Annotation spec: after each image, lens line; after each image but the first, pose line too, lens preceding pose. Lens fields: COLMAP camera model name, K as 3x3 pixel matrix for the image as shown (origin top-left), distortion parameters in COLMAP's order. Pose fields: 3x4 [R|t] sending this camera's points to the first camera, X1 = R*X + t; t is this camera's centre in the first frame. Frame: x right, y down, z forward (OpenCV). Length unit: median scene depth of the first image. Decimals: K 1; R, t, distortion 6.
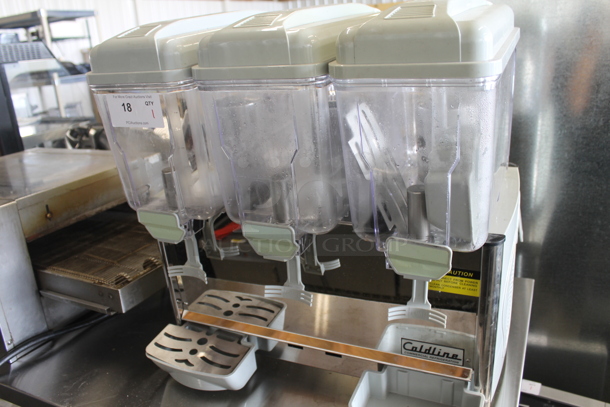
lens RADIAL K [[513.9, 0, 302.2], [0, 513.9, 202.2], [0, 0, 1]] dist [-0.134652, 0.088662]
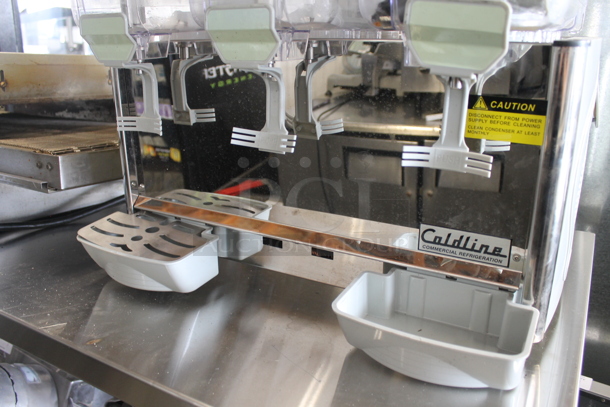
lens RADIAL K [[513.9, 0, 305.5], [0, 513.9, 200.7], [0, 0, 1]] dist [-0.134652, 0.088662]
pose [[0.993270, 0.102029, -0.054809, 0.075125], [-0.105263, 0.992647, -0.059756, 0.289963], [0.048309, 0.065124, 0.996707, 0.293999]]
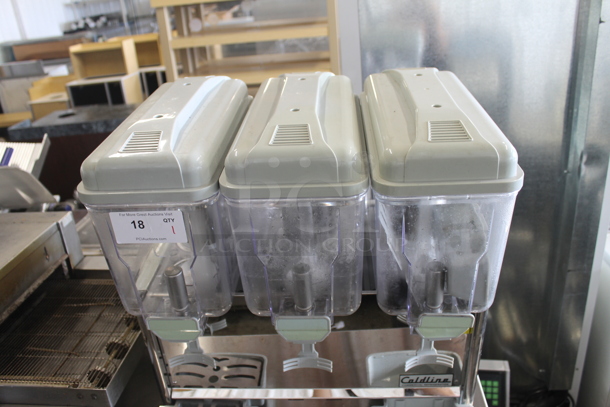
lens RADIAL K [[513.9, 0, 304.5], [0, 513.9, 203.0], [0, 0, 1]] dist [-0.134652, 0.088662]
pose [[0.927638, -0.145270, 0.344071, -0.337333], [0.121173, 0.988483, 0.090657, -0.244856], [-0.353278, -0.042405, 0.934557, 0.018997]]
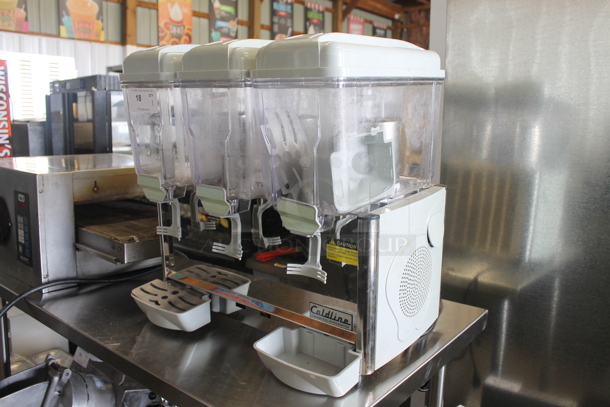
lens RADIAL K [[513.9, 0, 307.3], [0, 513.9, 200.9], [0, 0, 1]] dist [-0.134652, 0.088662]
pose [[0.971040, 0.131364, -0.199562, 0.396182], [-0.159360, 0.978444, -0.131347, 0.188297], [0.178006, 0.159345, 0.971042, -0.235130]]
